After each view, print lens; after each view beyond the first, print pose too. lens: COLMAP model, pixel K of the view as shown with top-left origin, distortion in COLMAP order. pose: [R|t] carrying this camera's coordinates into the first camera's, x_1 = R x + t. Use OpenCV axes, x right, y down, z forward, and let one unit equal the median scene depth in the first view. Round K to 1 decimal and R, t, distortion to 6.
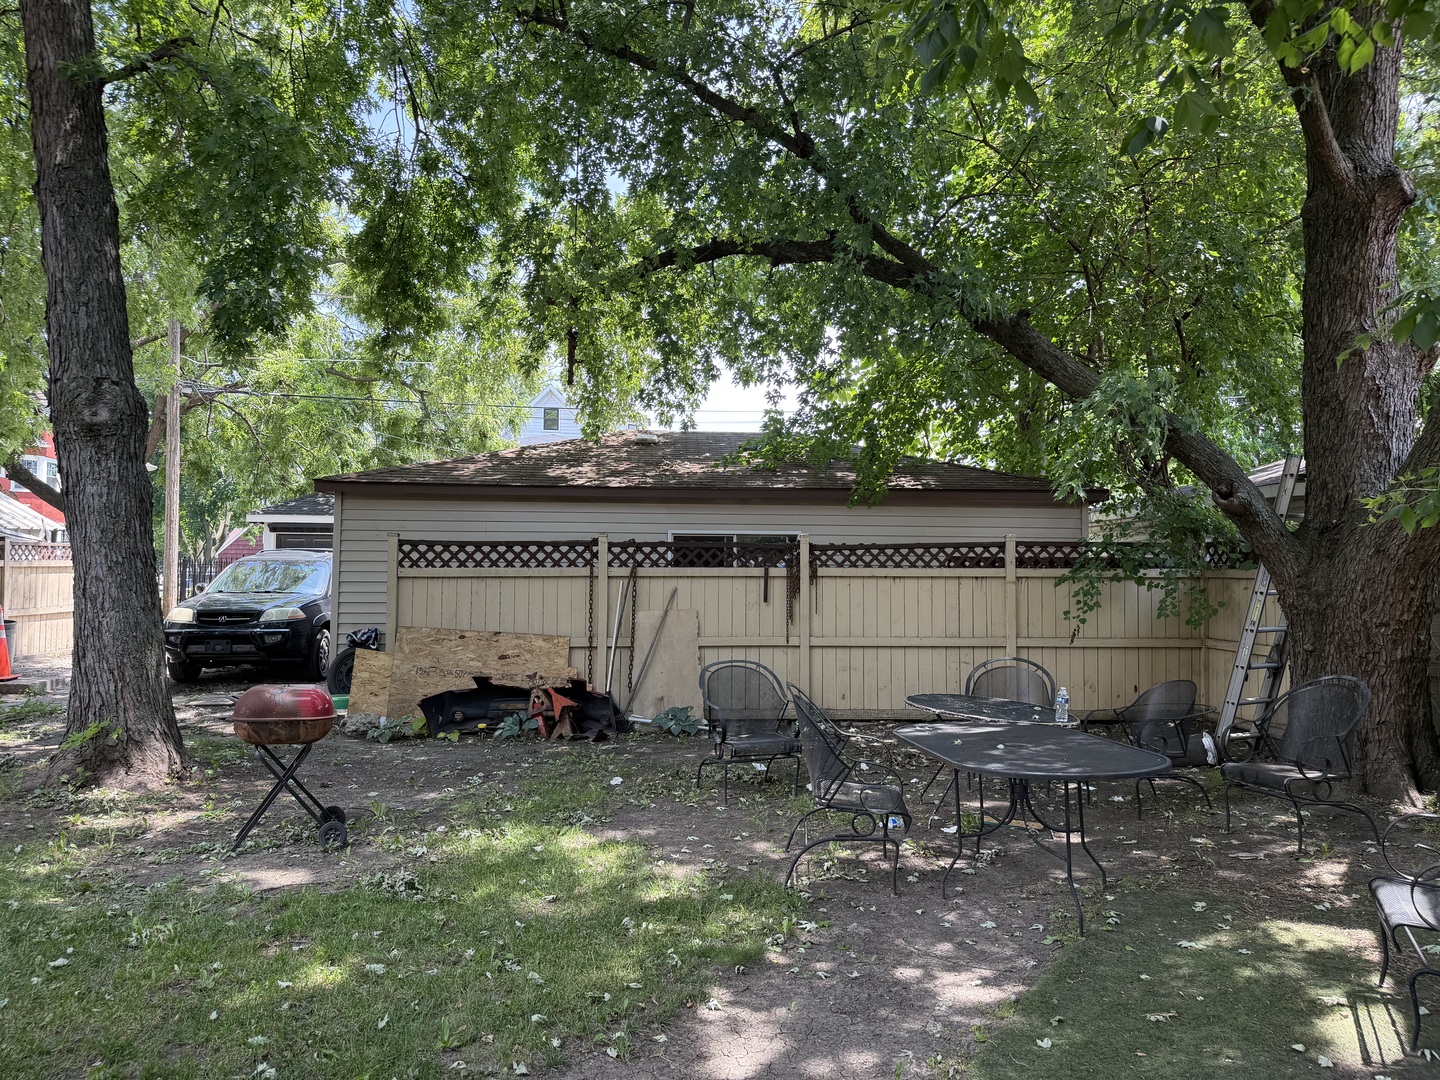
lens RADIAL K [[1003.1, 0, 720.0], [0, 1003.1, 540.0], [0, 0, 1]] dist [0.109034, -0.123694]
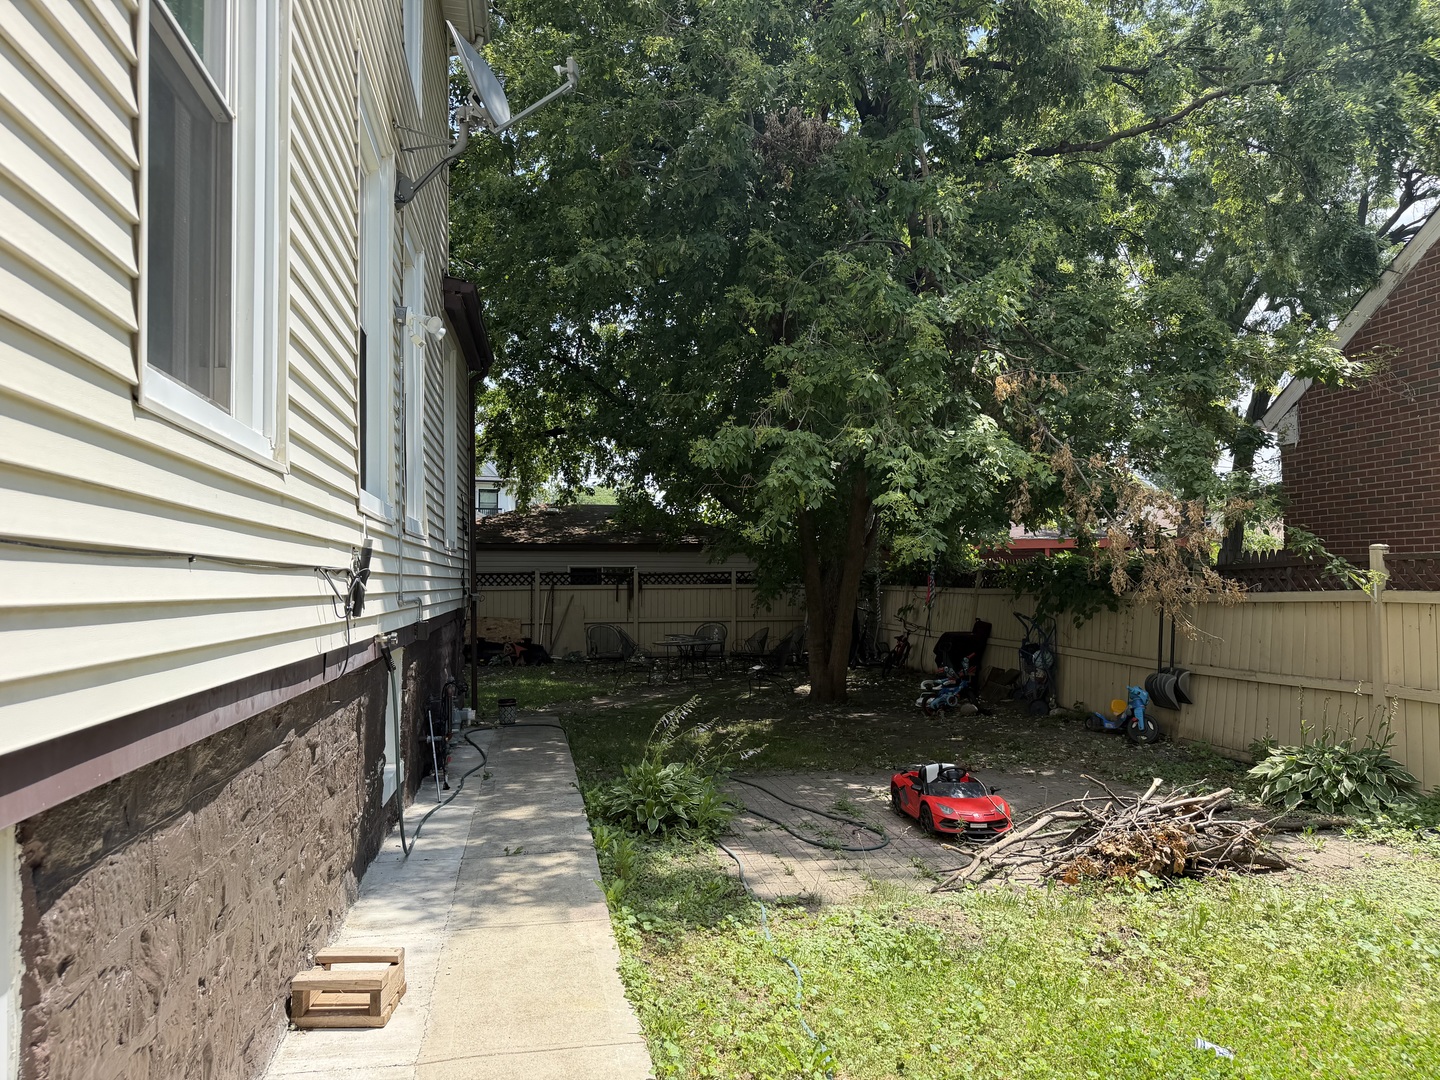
lens RADIAL K [[1003.1, 0, 720.0], [0, 1003.1, 540.0], [0, 0, 1]] dist [0.109034, -0.123694]
pose [[0.992317, -0.001642, 0.123712, -0.000032], [0.002288, 0.999984, -0.005081, -0.053570], [-0.123702, 0.005325, 0.992305, -1.080106]]
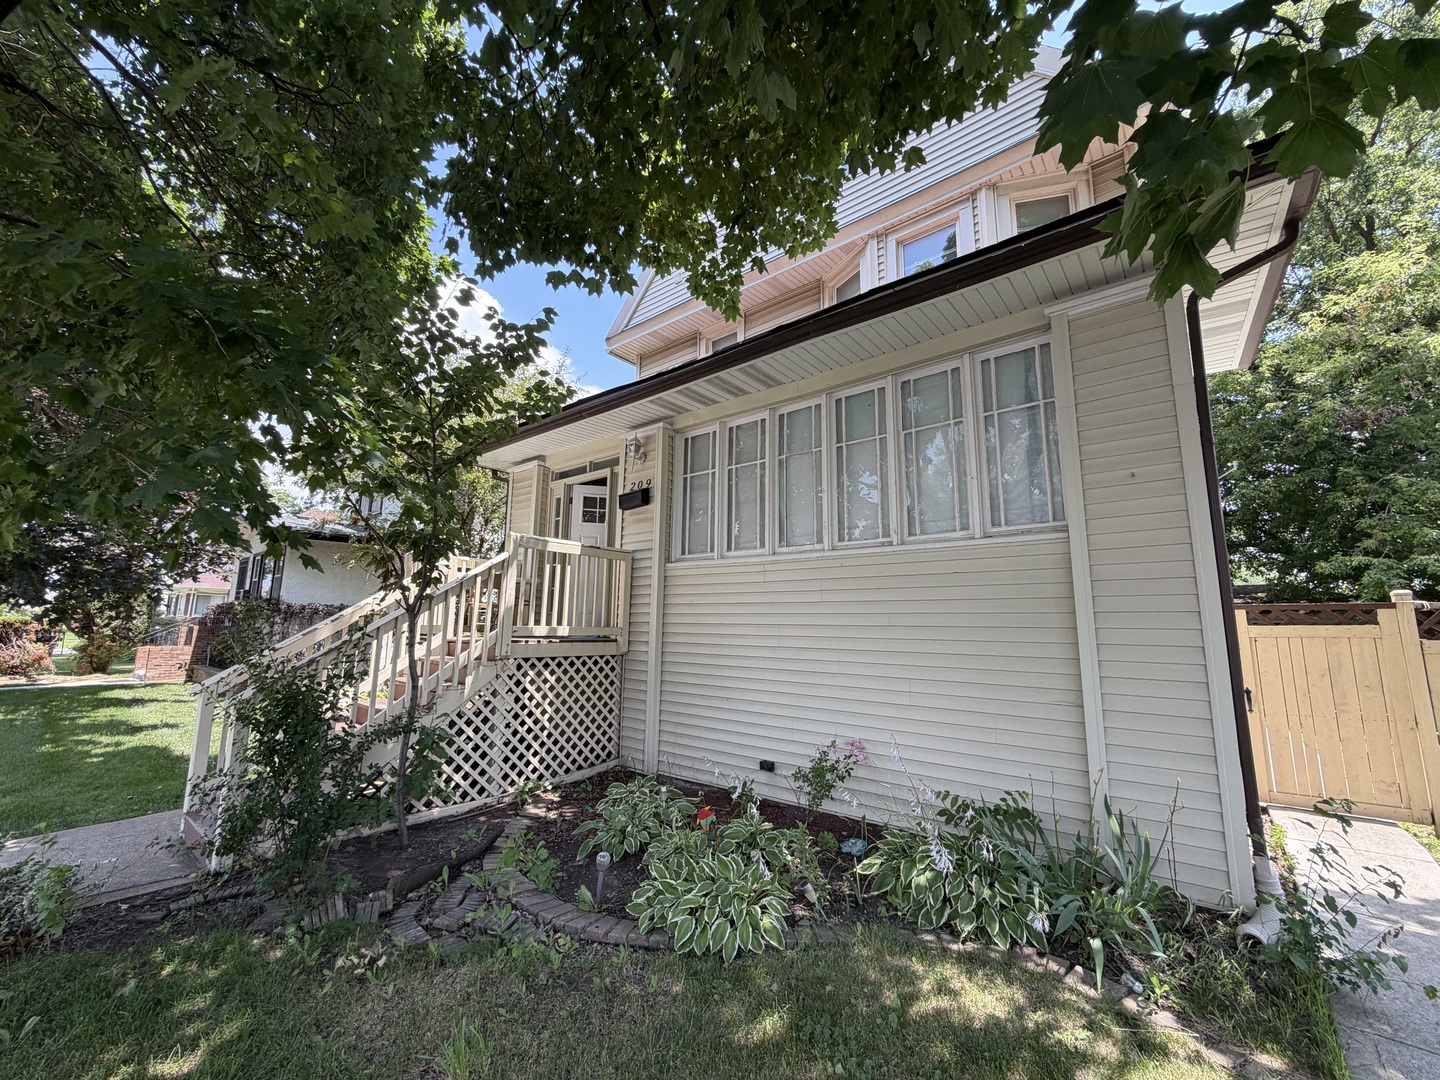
lens RADIAL K [[564.5, 0, 720.0], [0, 564.5, 540.0], [0, 0, 1]] dist [0.001162, 0.000117]
pose [[0.735046, -0.098551, -0.670816, -0.063509], [0.003625, 0.989937, -0.141461, -0.016364], [0.678007, 0.101549, 0.728007, -2.970410]]
